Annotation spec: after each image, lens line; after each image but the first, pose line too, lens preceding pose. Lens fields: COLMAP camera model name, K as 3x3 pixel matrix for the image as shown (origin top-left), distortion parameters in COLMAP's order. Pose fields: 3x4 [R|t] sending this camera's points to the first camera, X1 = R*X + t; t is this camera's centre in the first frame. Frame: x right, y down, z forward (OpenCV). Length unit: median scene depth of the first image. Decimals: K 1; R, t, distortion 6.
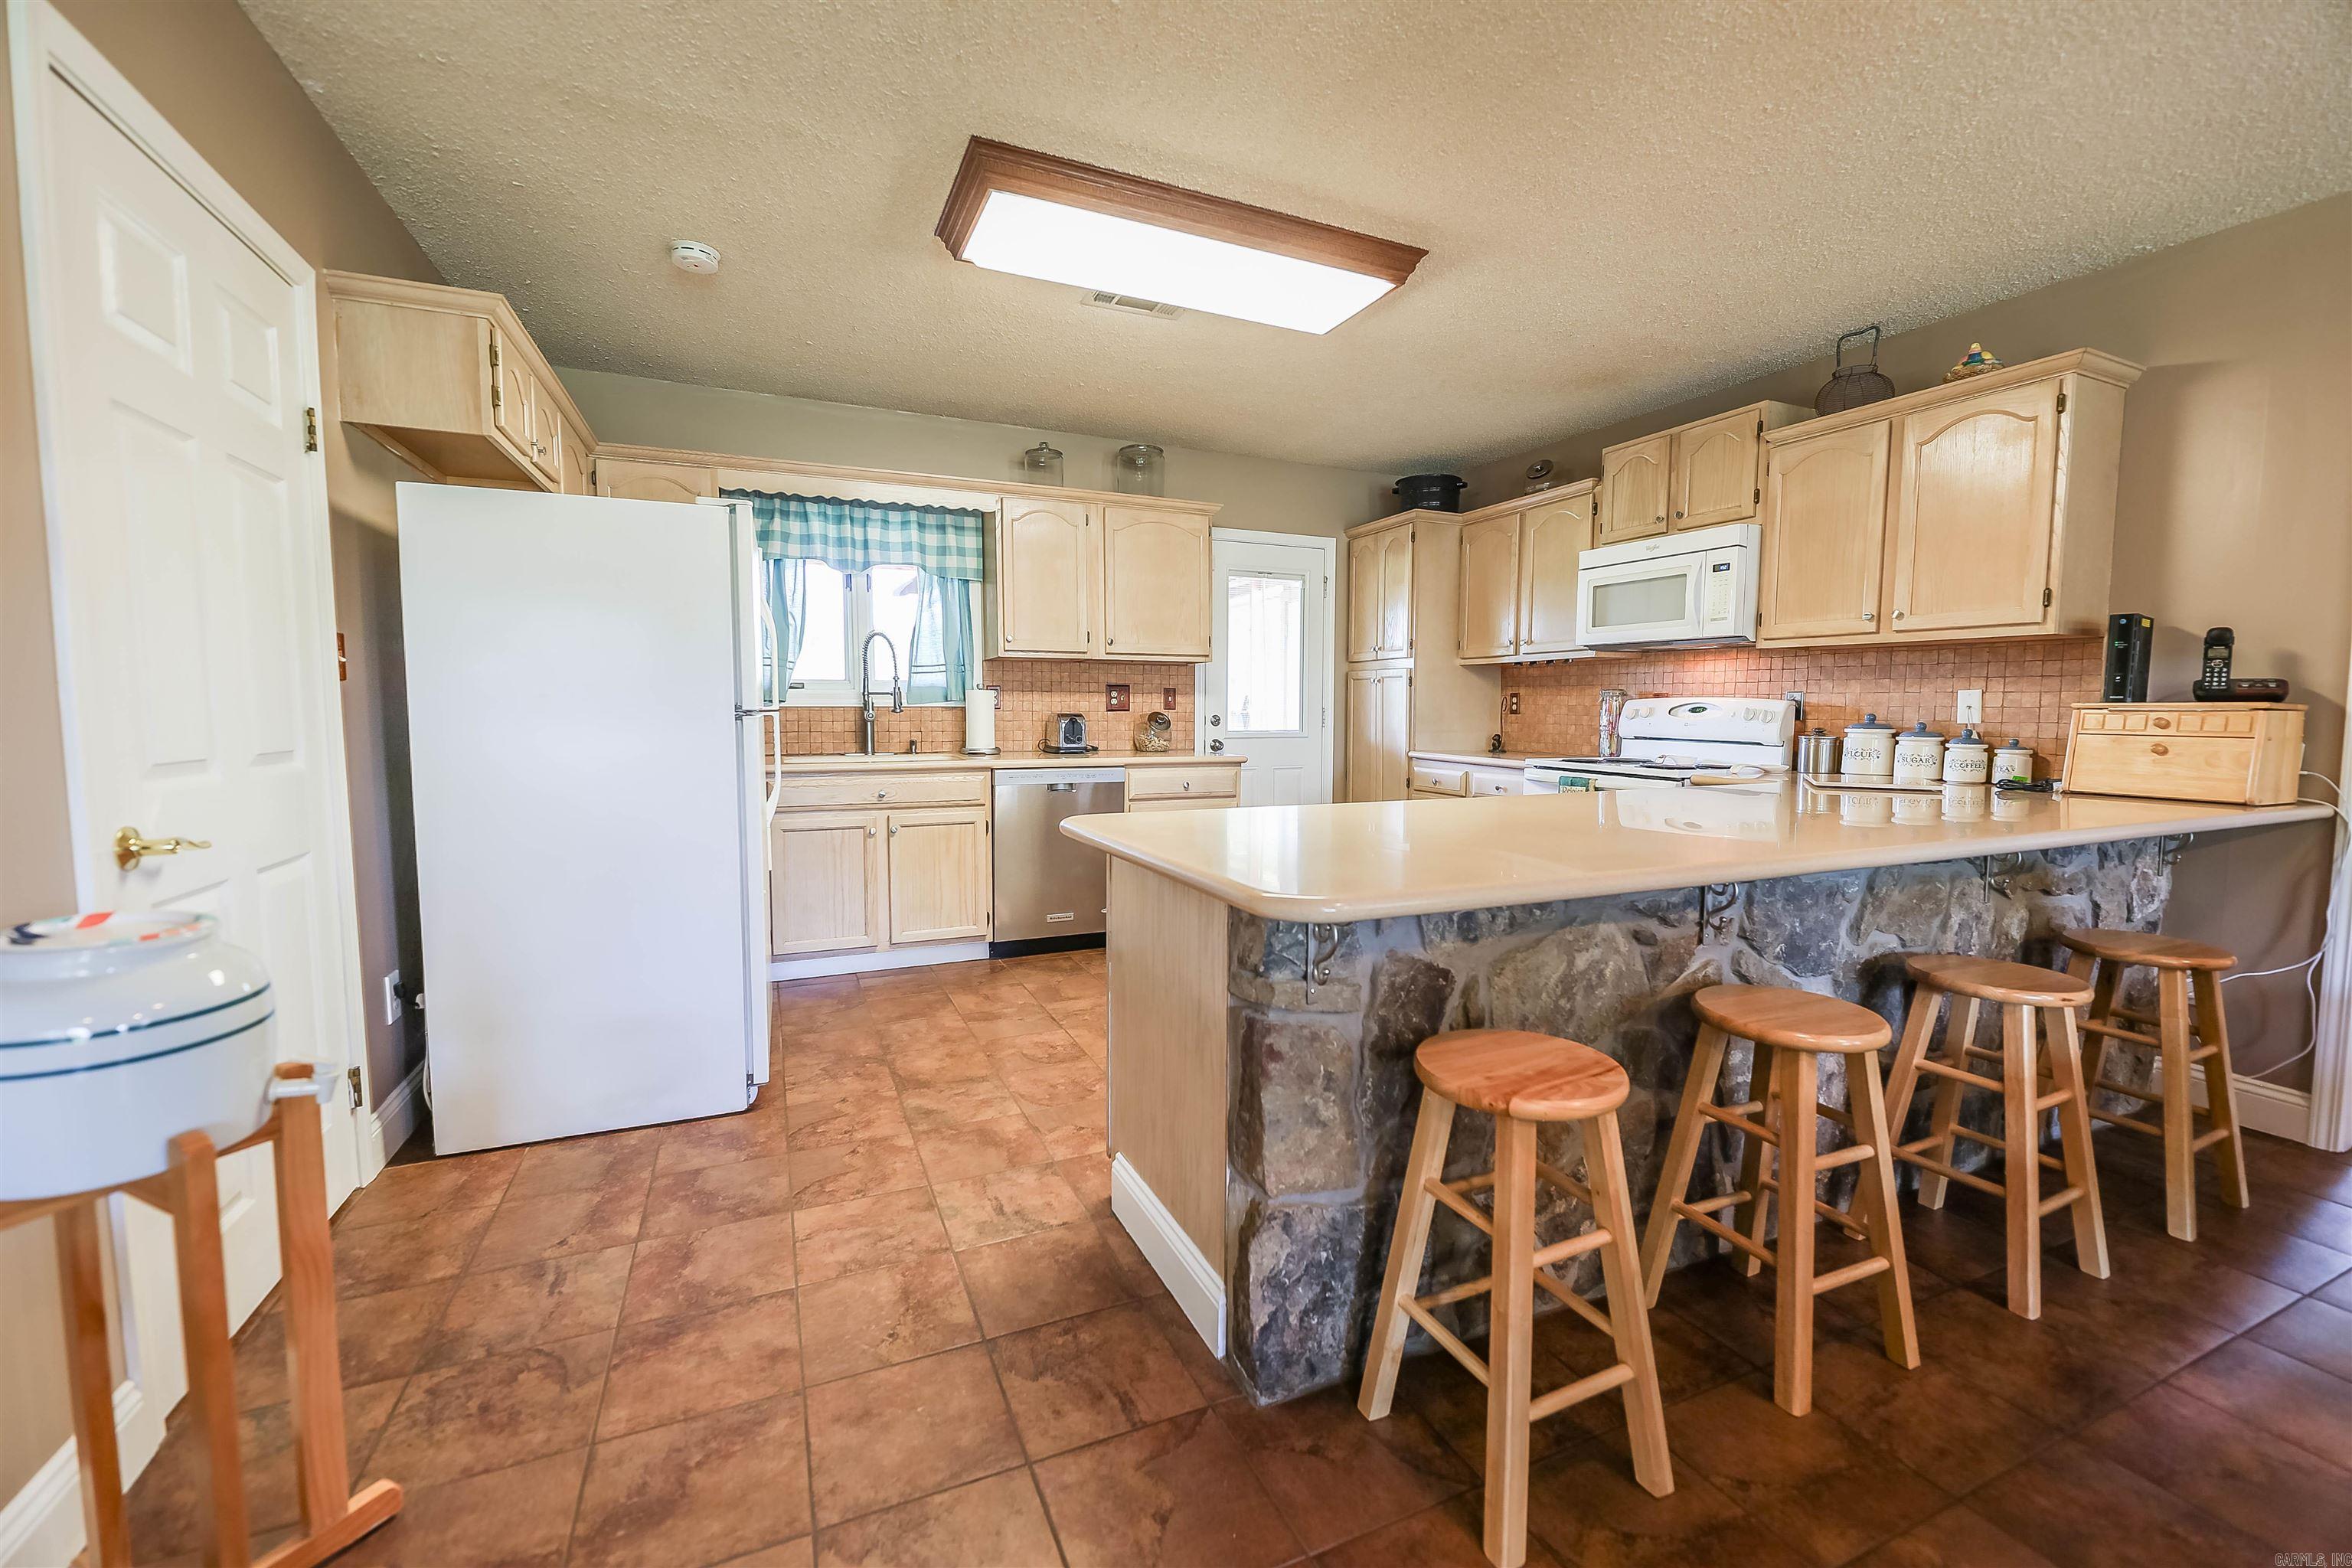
lens RADIAL K [[943.2, 0, 1182.3], [0, 943.2, 776.3], [0, 0, 1]] dist [0.001640, -0.004060]
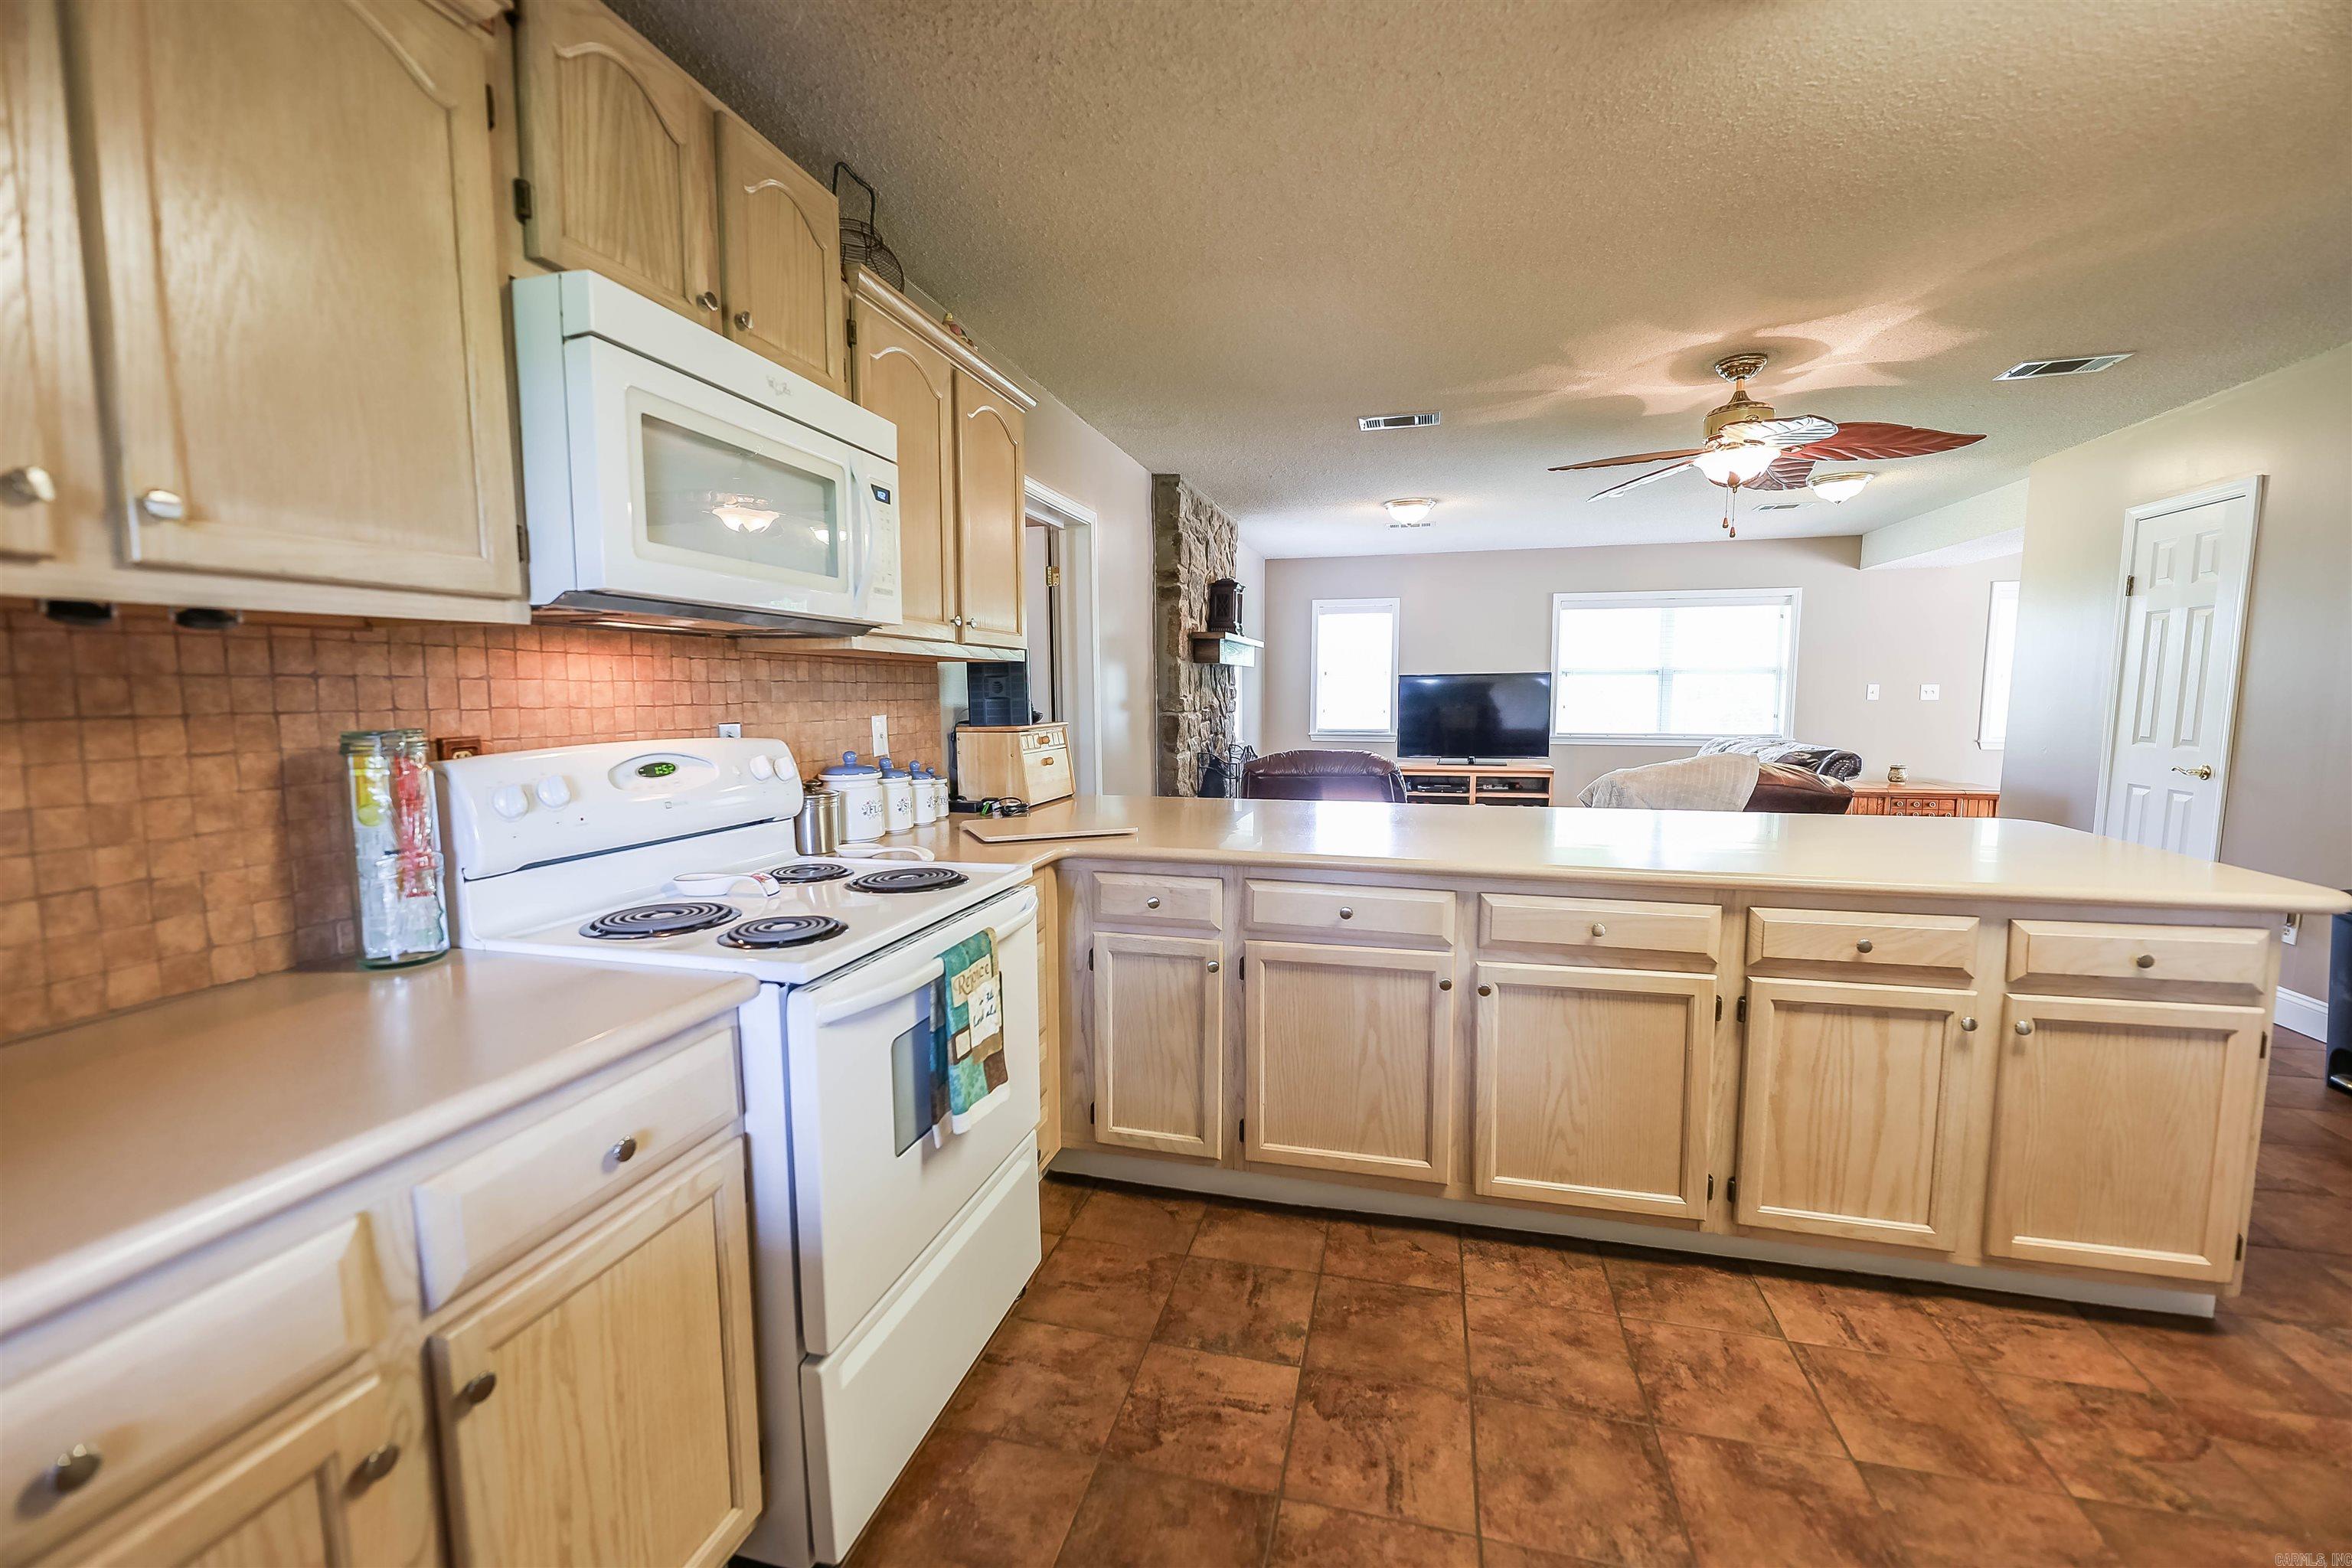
lens RADIAL K [[943.2, 0, 1168.9], [0, 943.2, 783.9], [0, 0, 1]] dist [0.001640, -0.004060]
pose [[-0.775121, -0.064438, 0.628518, 0.097245], [0.048980, 0.985663, 0.161459, -0.134560], [-0.629911, 0.155935, -0.760852, 1.294506]]
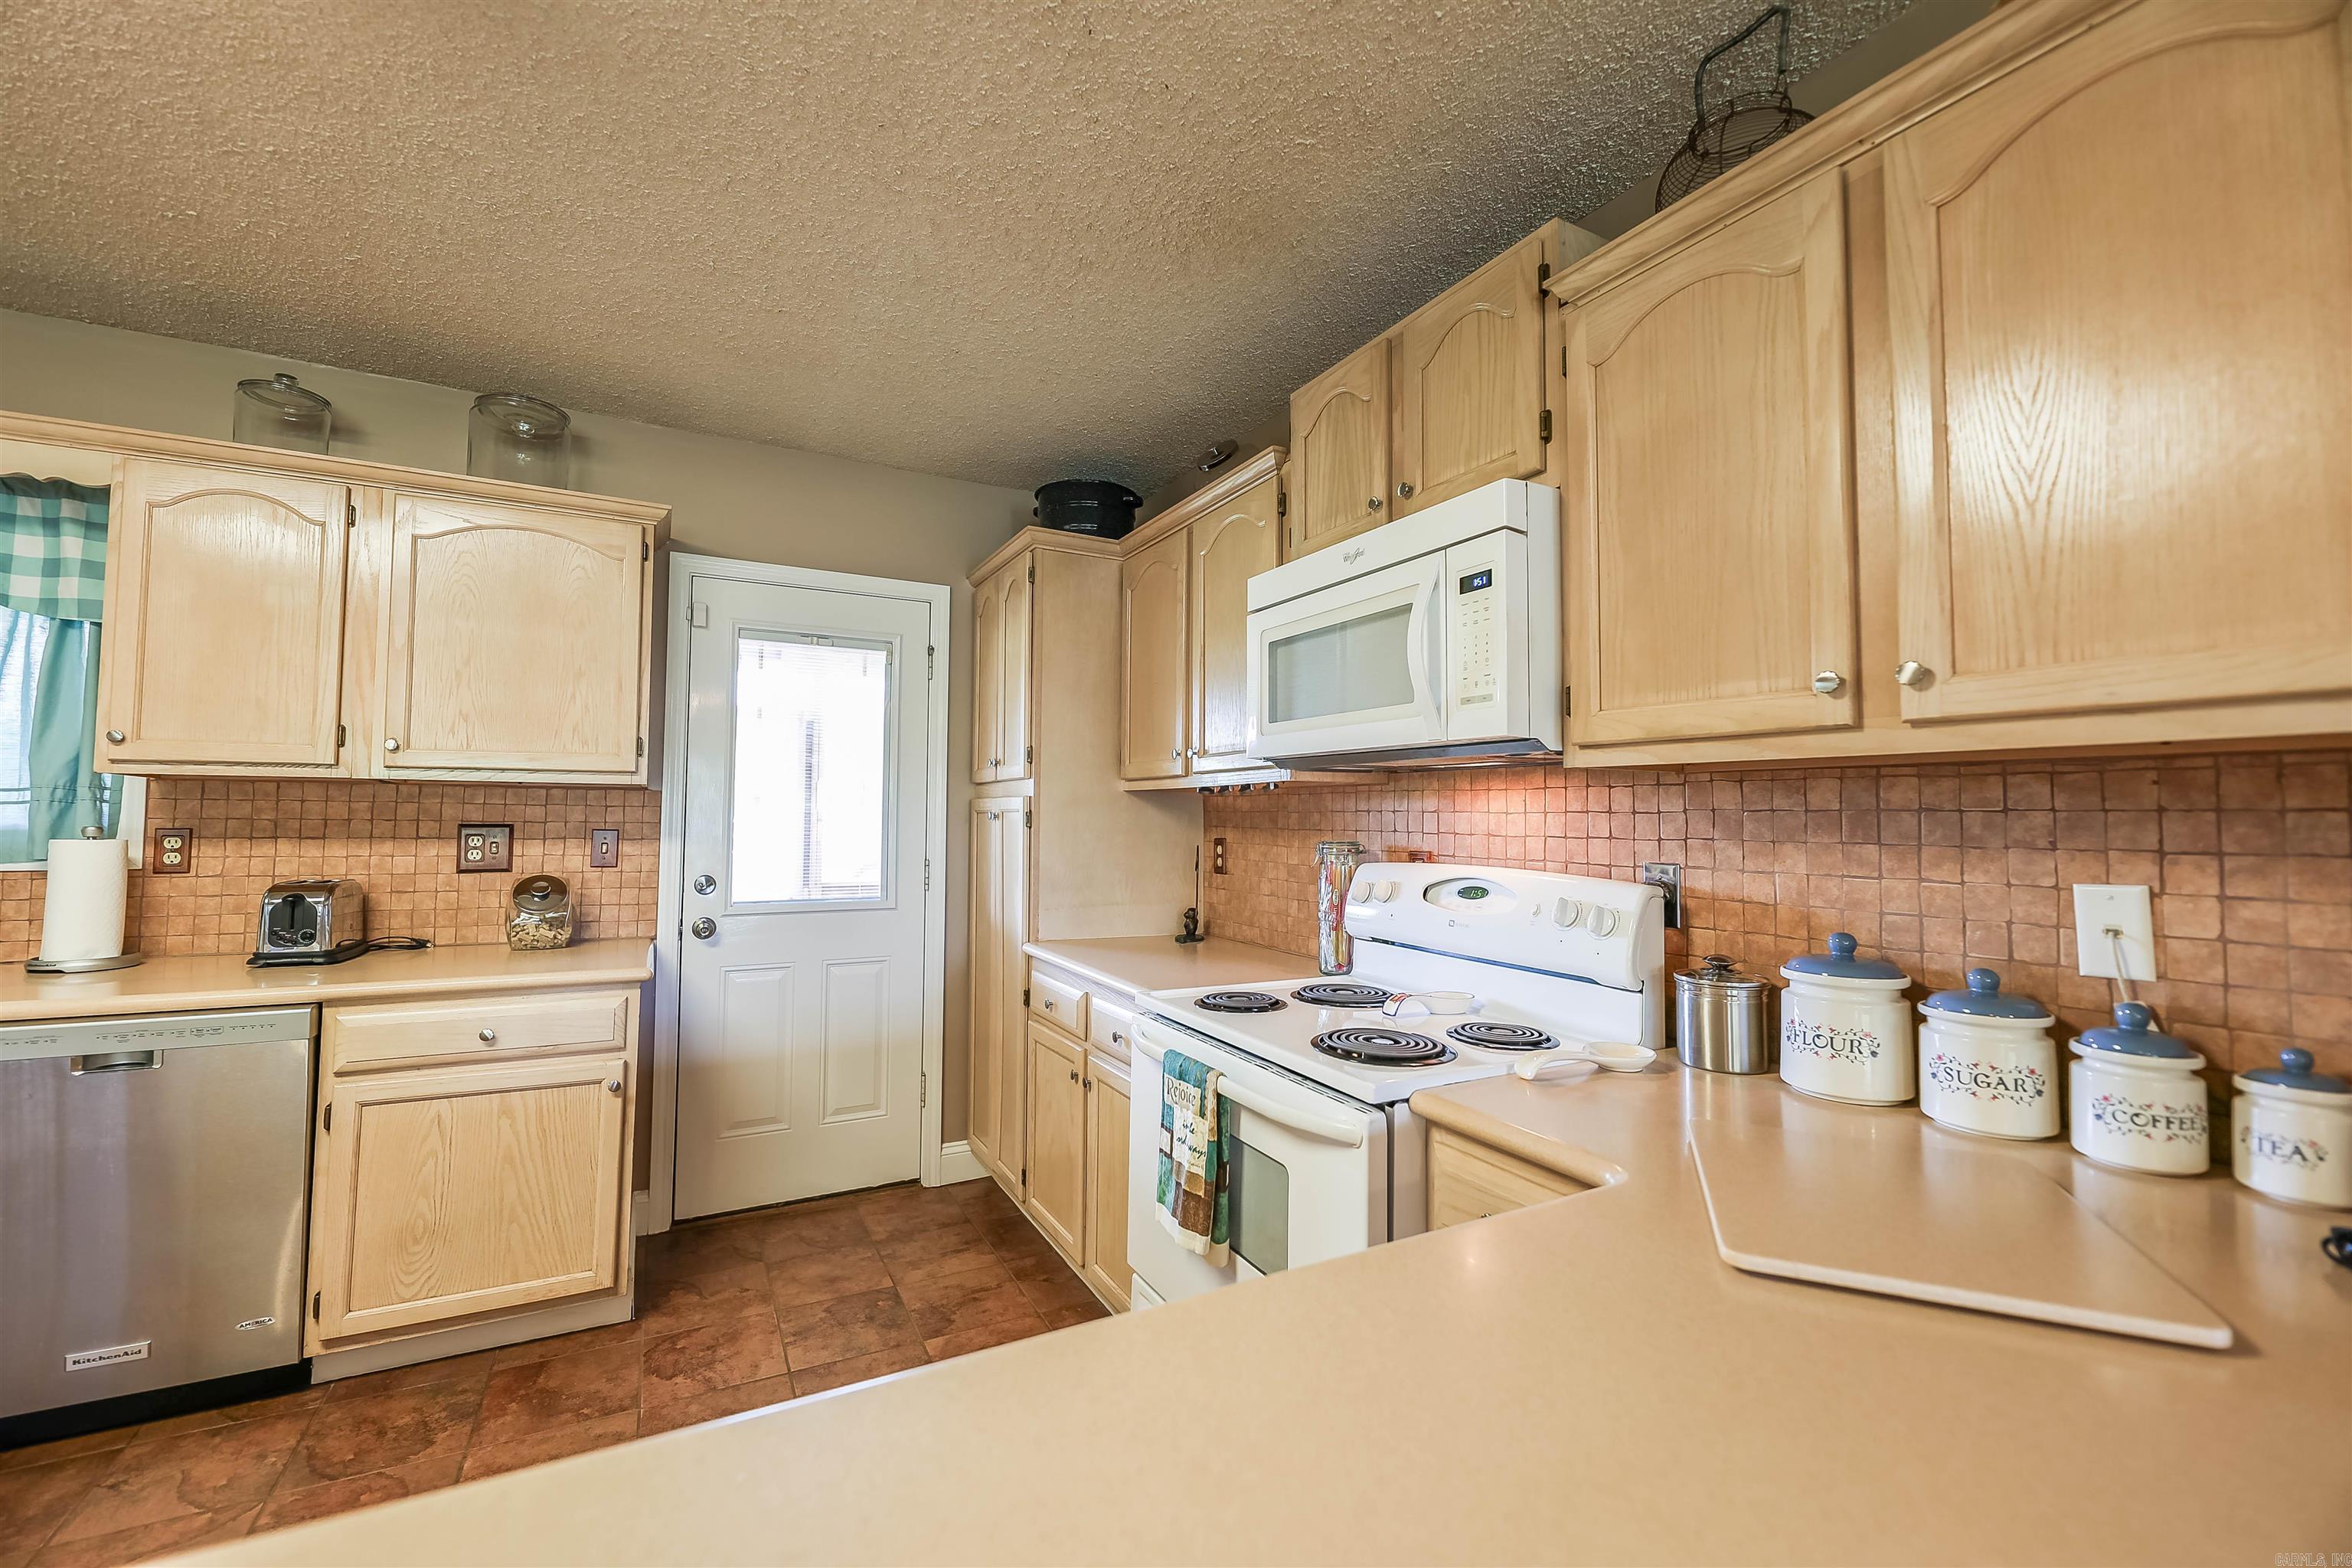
lens RADIAL K [[943.2, 0, 1168.8], [0, 943.2, 772.9], [0, 0, 1]] dist [0.001640, -0.004060]
pose [[0.997692, 0.006597, 0.067582, 0.392125], [0.001727, 0.992482, -0.122380, -0.079485], [-0.067881, 0.122214, 0.990180, 0.576457]]
